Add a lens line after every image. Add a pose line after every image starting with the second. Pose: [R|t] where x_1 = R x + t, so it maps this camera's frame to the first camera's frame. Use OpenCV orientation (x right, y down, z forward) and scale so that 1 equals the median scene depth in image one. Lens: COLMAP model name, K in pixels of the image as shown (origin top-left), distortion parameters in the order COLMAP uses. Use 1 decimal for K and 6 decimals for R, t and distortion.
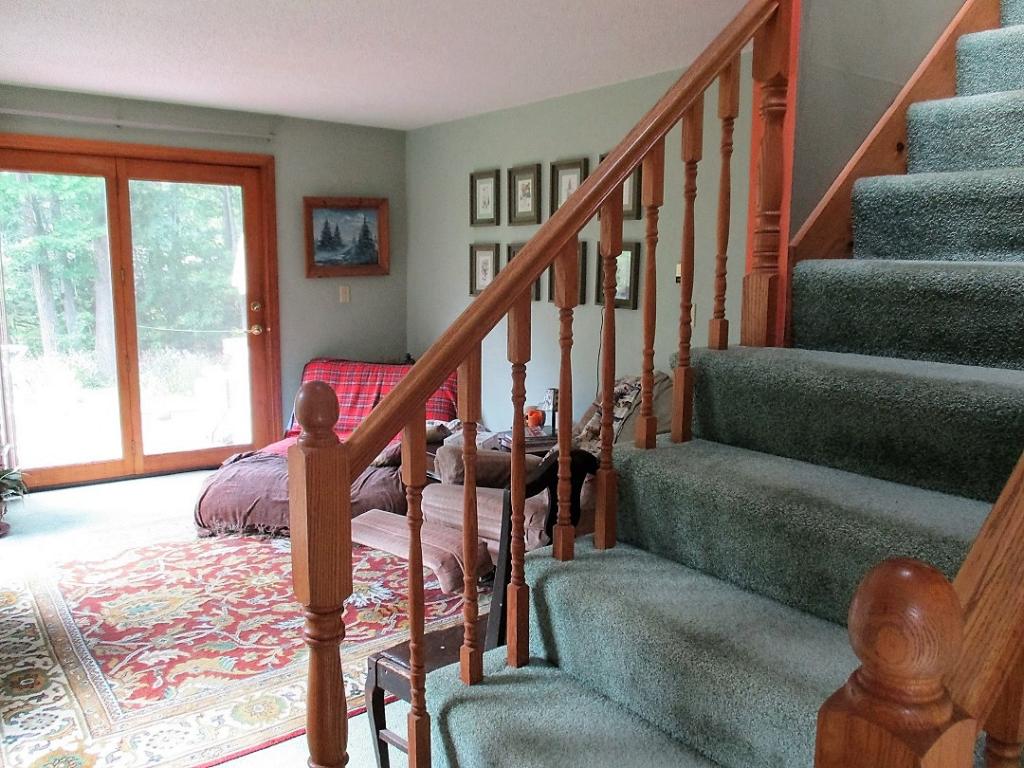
lens RADIAL K [[839.4, 0, 517.2], [0, 839.4, 386.6], [0, 0, 1]] dist [-0.039779, 0.003481]
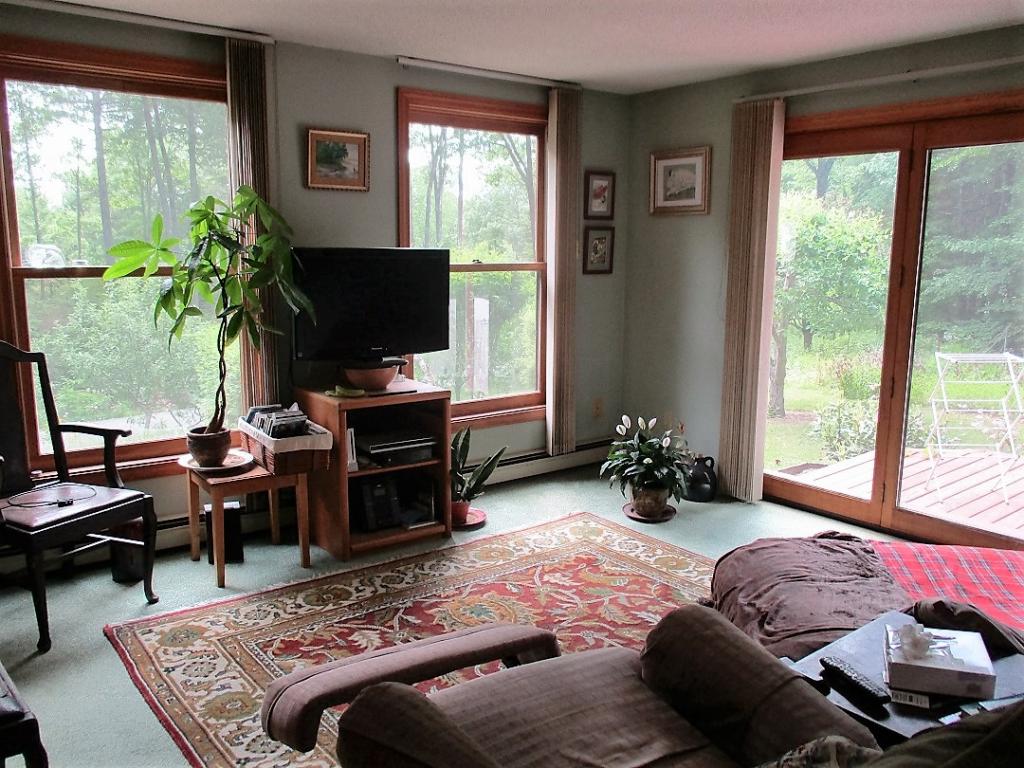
lens RADIAL K [[844.1, 0, 520.8], [0, 844.1, 383.1], [0, 0, 1]] dist [-0.042201, 0.006273]
pose [[0.005268, 0.145750, -0.989307, 0.328540], [-0.156040, 0.977322, 0.143153, -0.096099], [0.987737, 0.153618, 0.027891, 0.671544]]
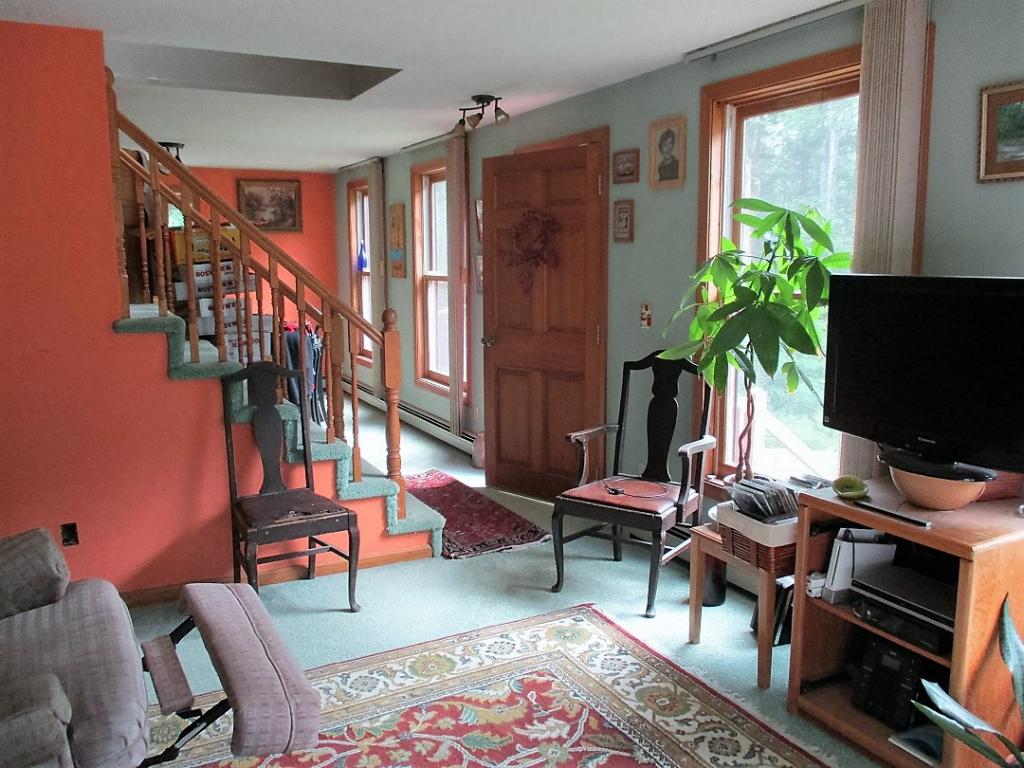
lens RADIAL K [[839.4, 0, 517.2], [0, 839.4, 386.6], [0, 0, 1]] dist [-0.039779, 0.003481]
pose [[-0.985987, -0.044227, 0.160854, -0.317857], [0.004613, 0.956620, 0.291303, -0.166912], [-0.166760, 0.287963, -0.943010, 1.046375]]
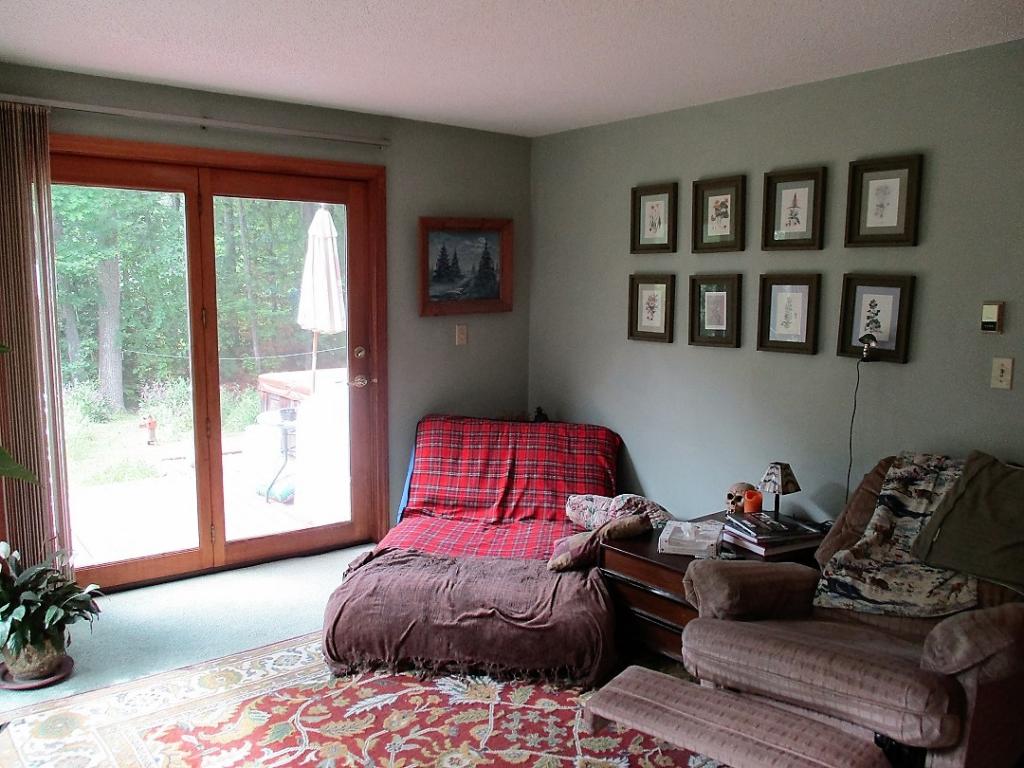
lens RADIAL K [[844.1, 0, 520.8], [0, 844.1, 383.1], [0, 0, 1]] dist [-0.042201, 0.006273]
pose [[0.999893, -0.006341, 0.013161, -0.194896], [0.006711, 0.999578, -0.028265, -0.049007], [-0.012976, 0.028350, 0.999514, 0.215391]]
